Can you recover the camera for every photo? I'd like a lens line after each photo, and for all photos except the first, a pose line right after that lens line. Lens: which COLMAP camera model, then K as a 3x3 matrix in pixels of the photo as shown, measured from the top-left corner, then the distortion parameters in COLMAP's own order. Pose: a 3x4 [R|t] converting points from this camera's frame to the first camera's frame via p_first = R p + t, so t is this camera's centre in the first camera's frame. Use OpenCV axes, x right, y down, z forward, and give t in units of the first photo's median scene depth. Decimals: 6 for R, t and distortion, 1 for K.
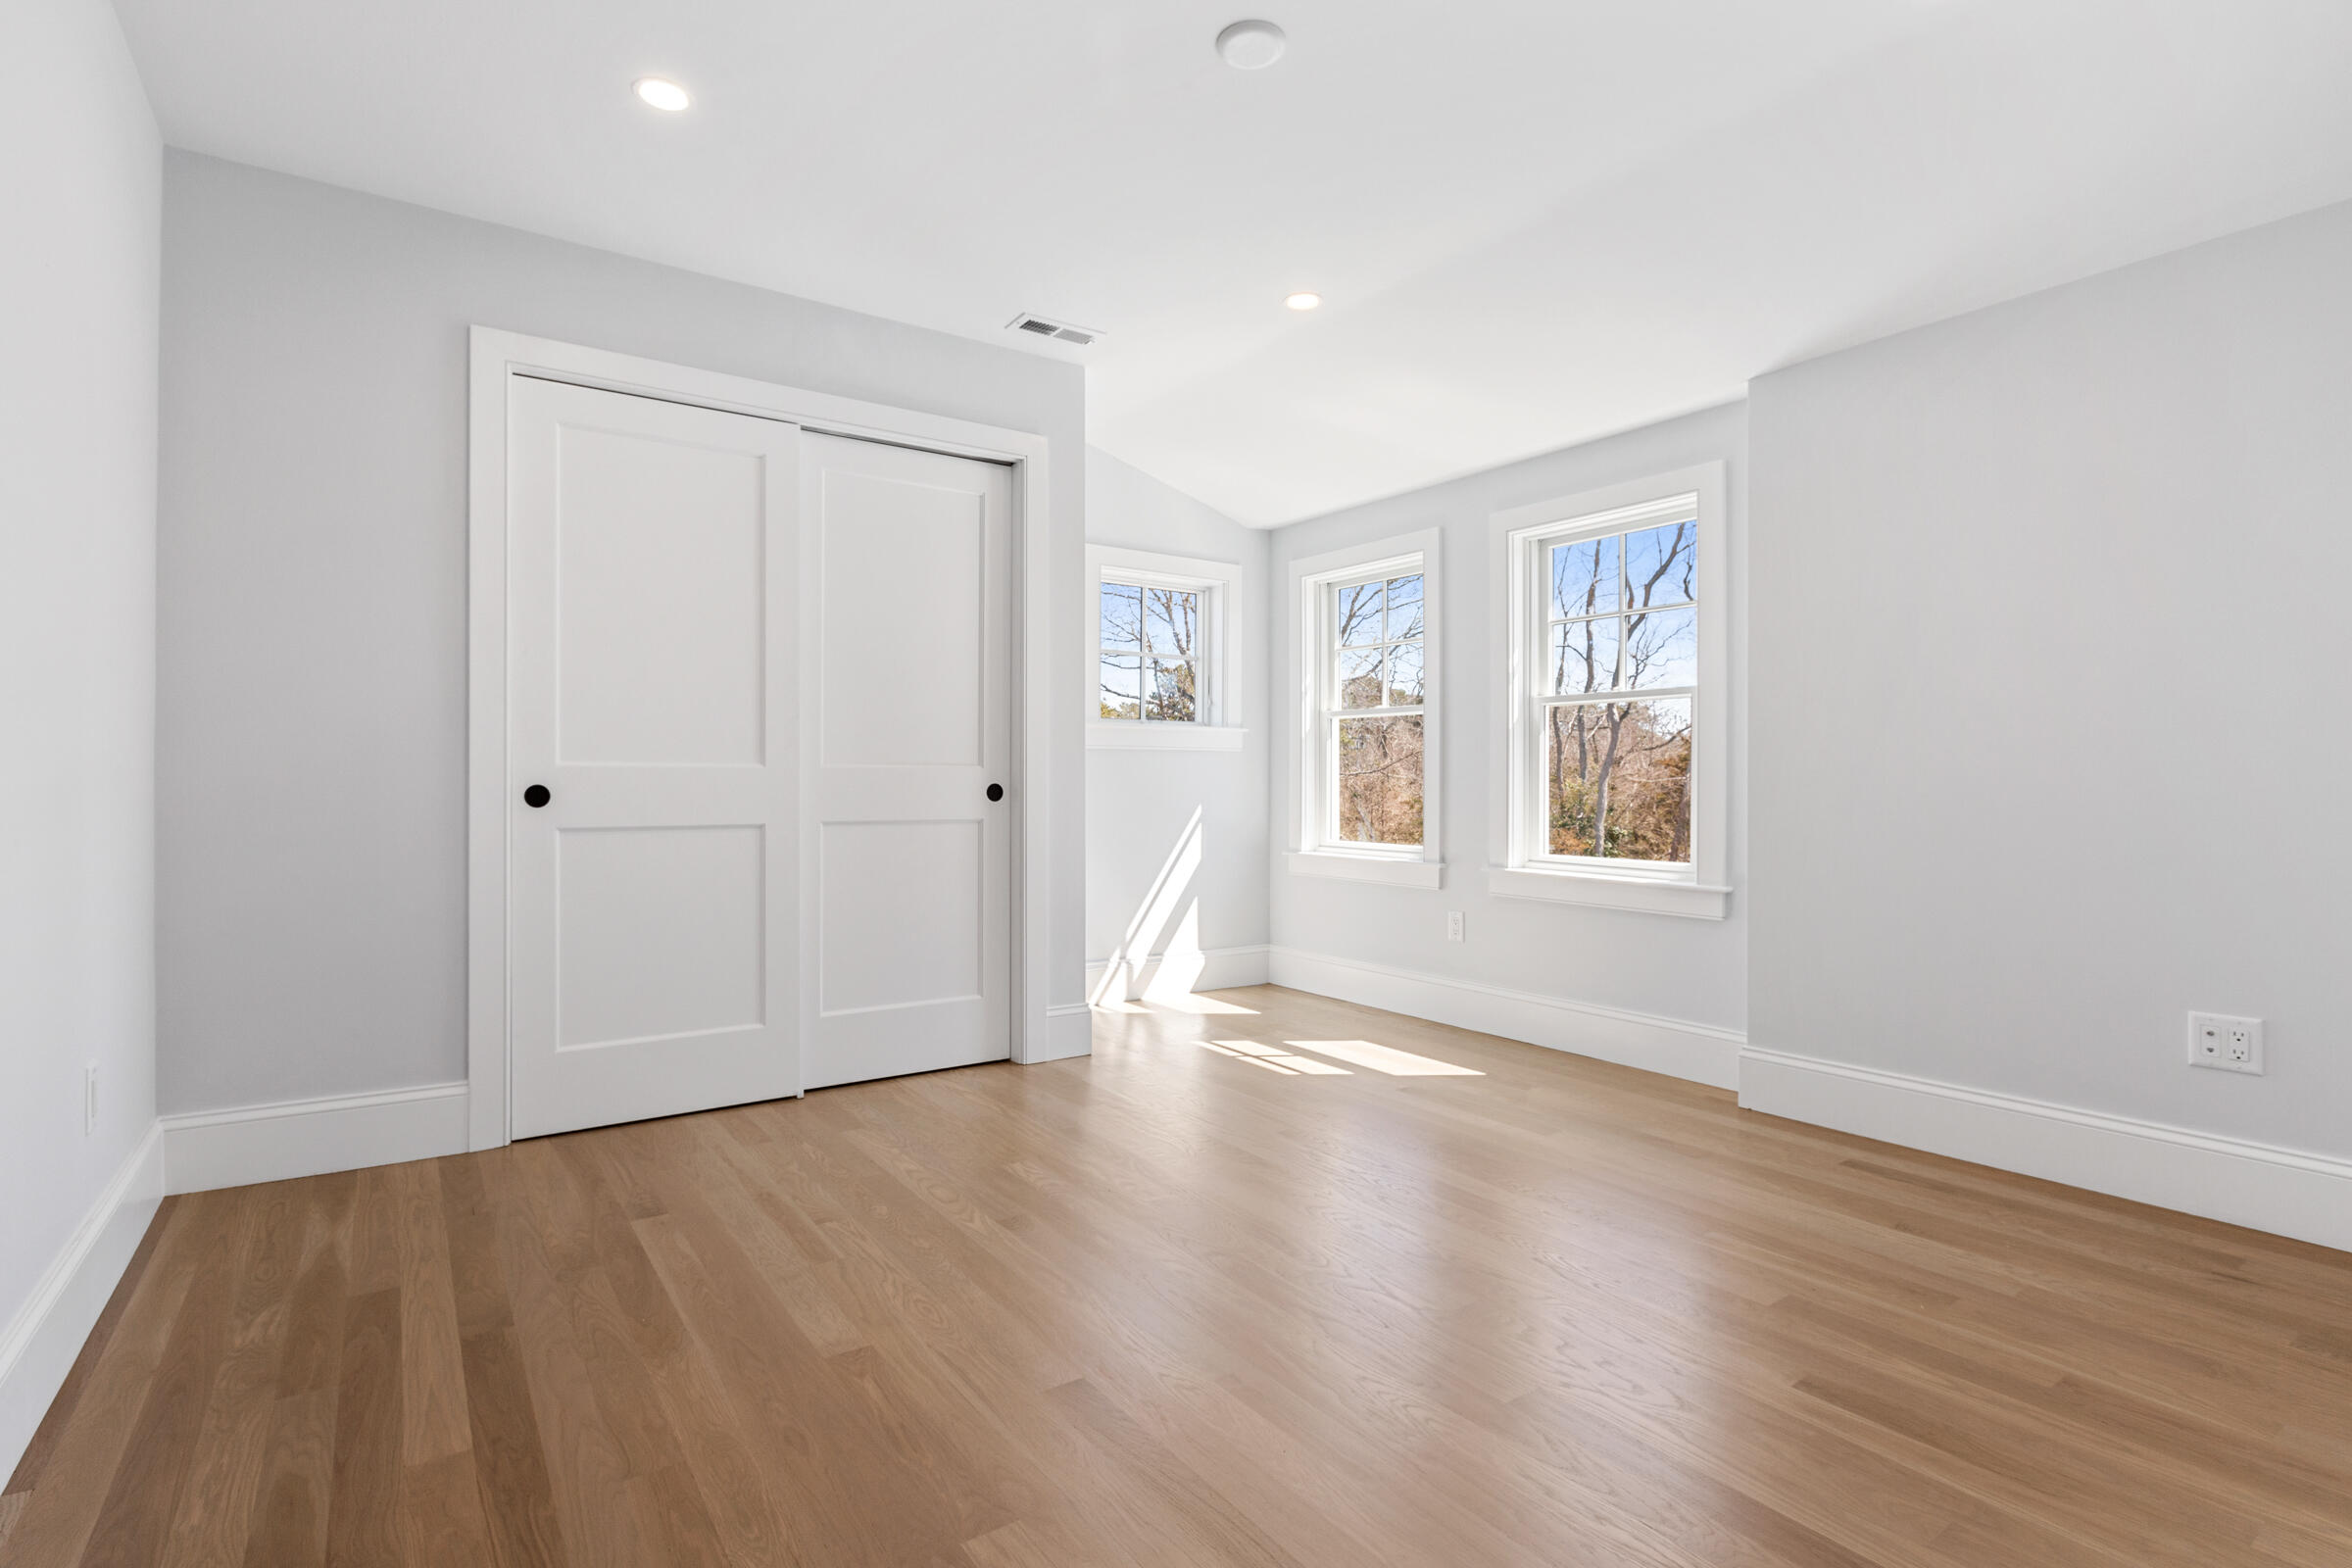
lens RADIAL K [[1138.0, 0, 1153.2], [0, 1138.0, 771.0], [0, 0, 1]] dist [-0.000006, -0.000436]
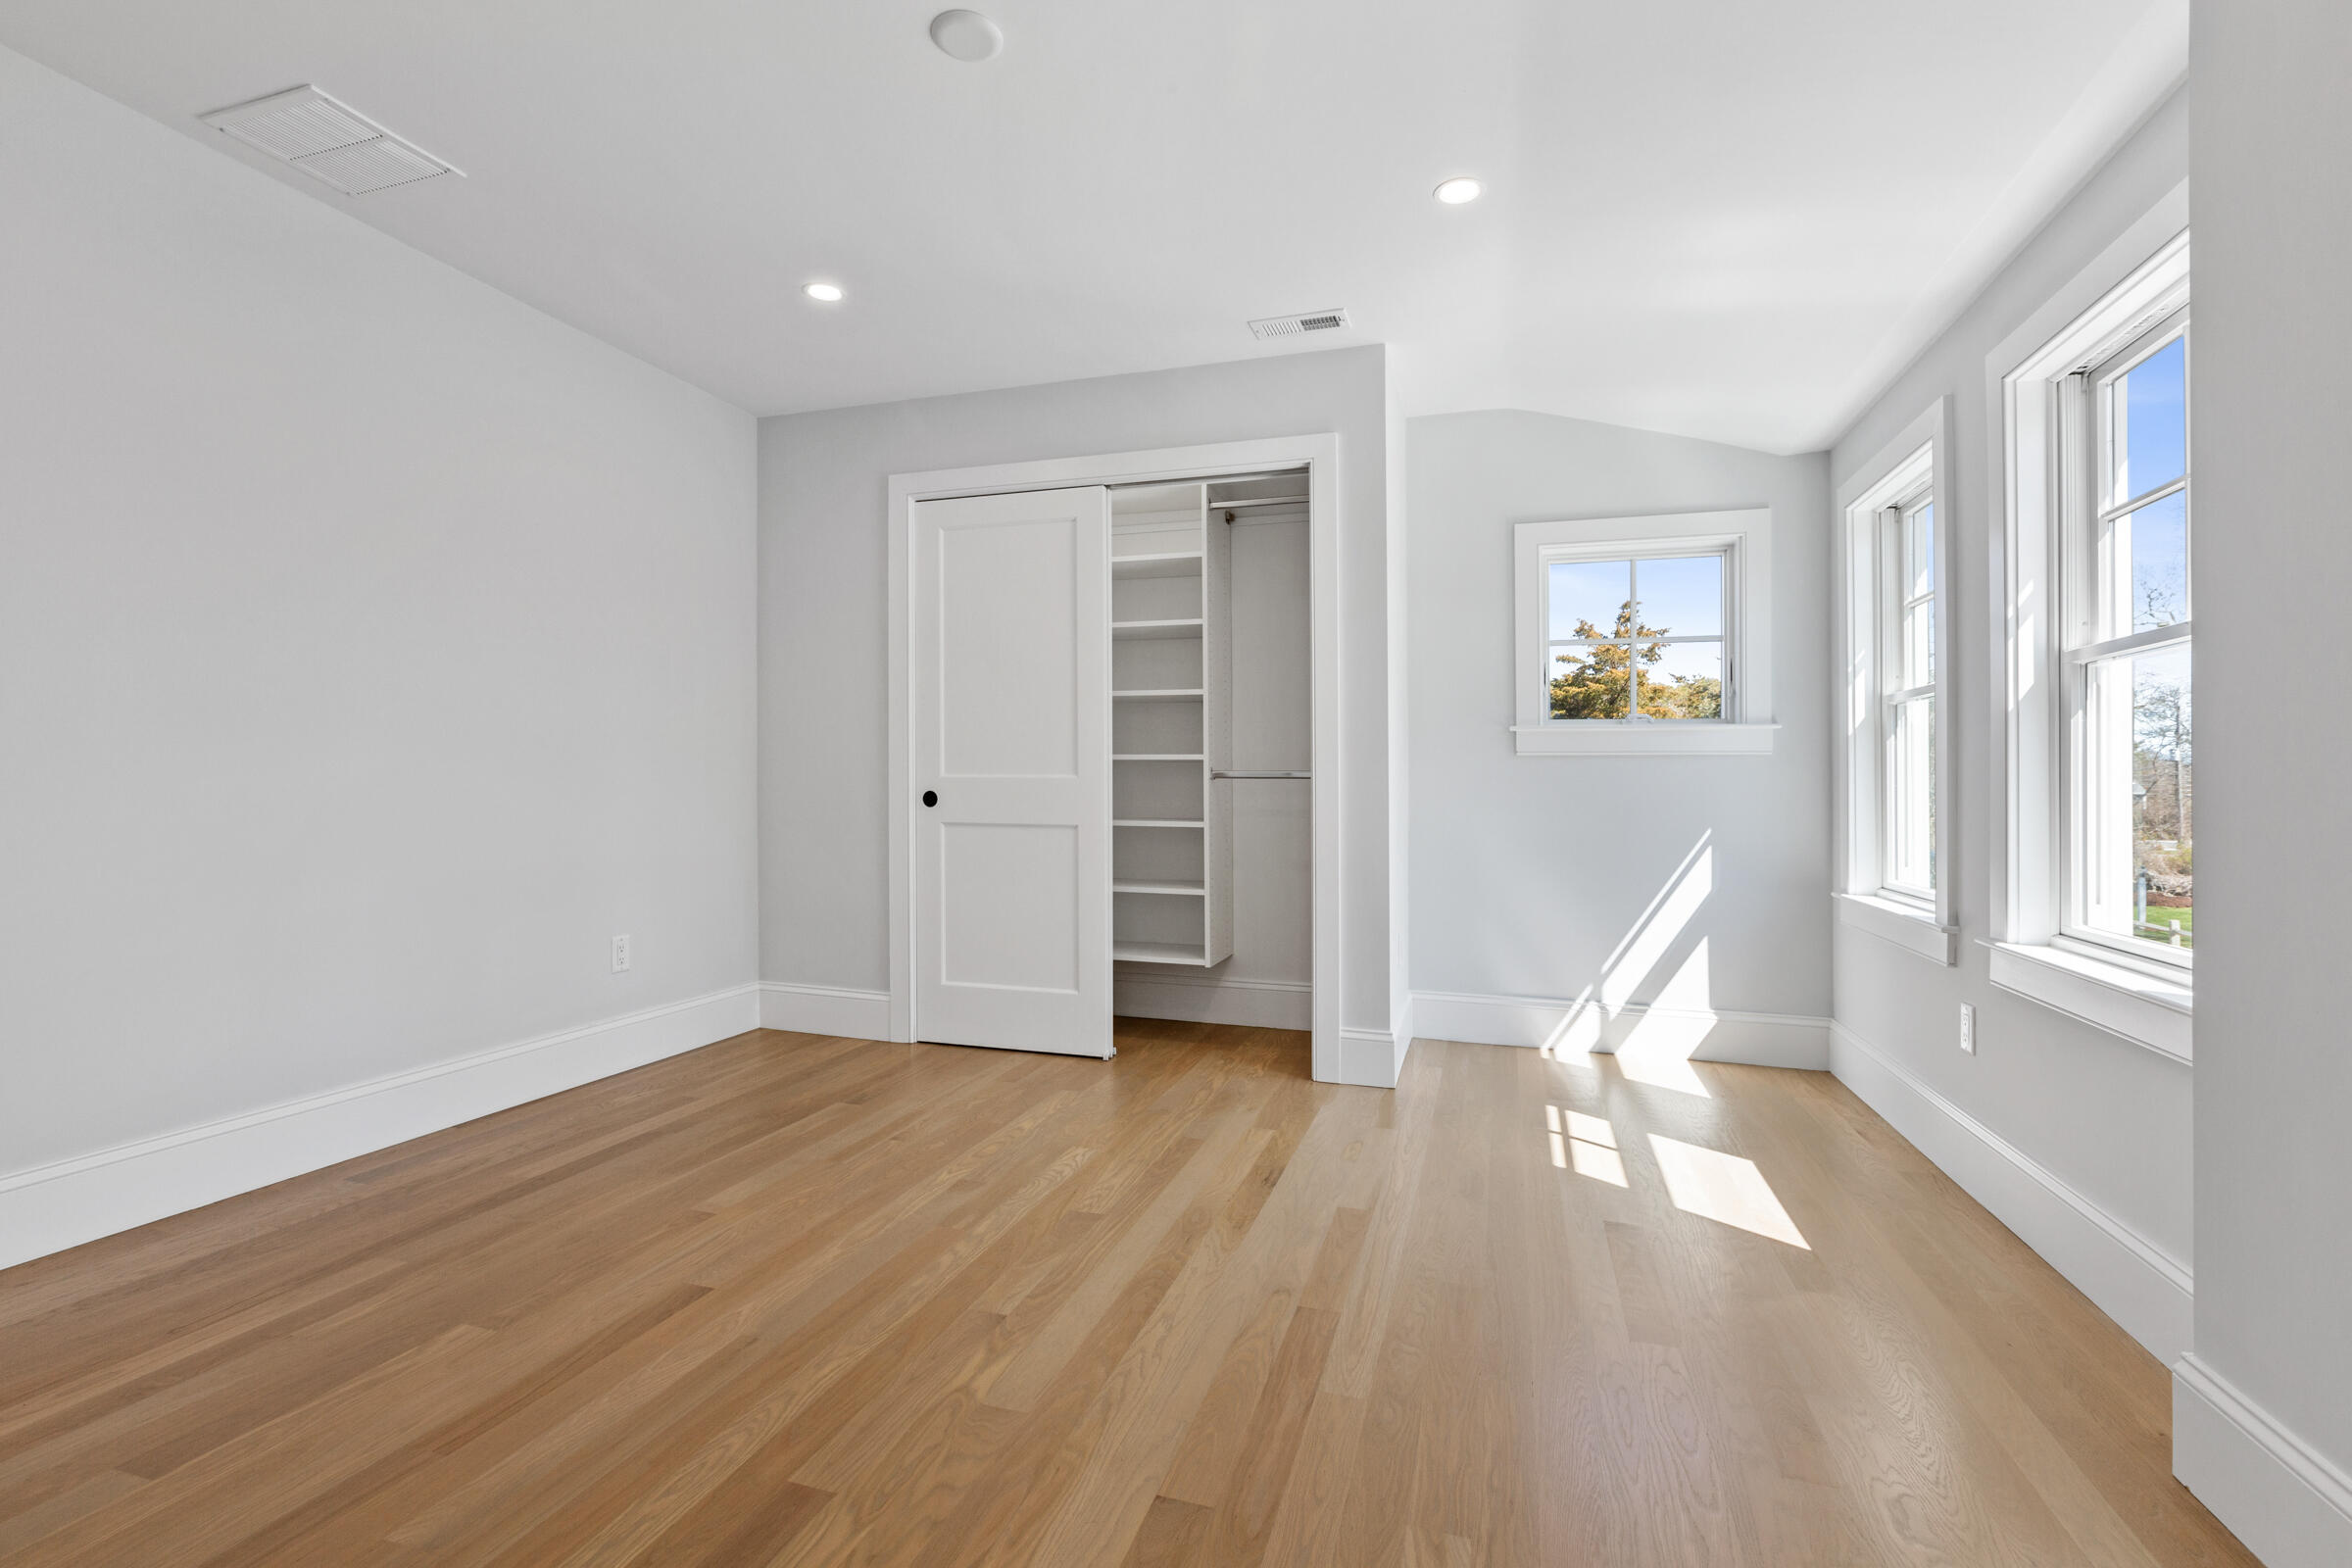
lens RADIAL K [[1067.3, 0, 1150.2], [0, 1067.3, 784.6], [0, 0, 1]] dist [-0.001459, 0.000665]
pose [[0.608051, 0.000995, -0.793898, 0.703518], [0.000380, 0.999999, 0.001545, 0.002693], [0.793898, -0.001241, 0.608049, 0.438511]]
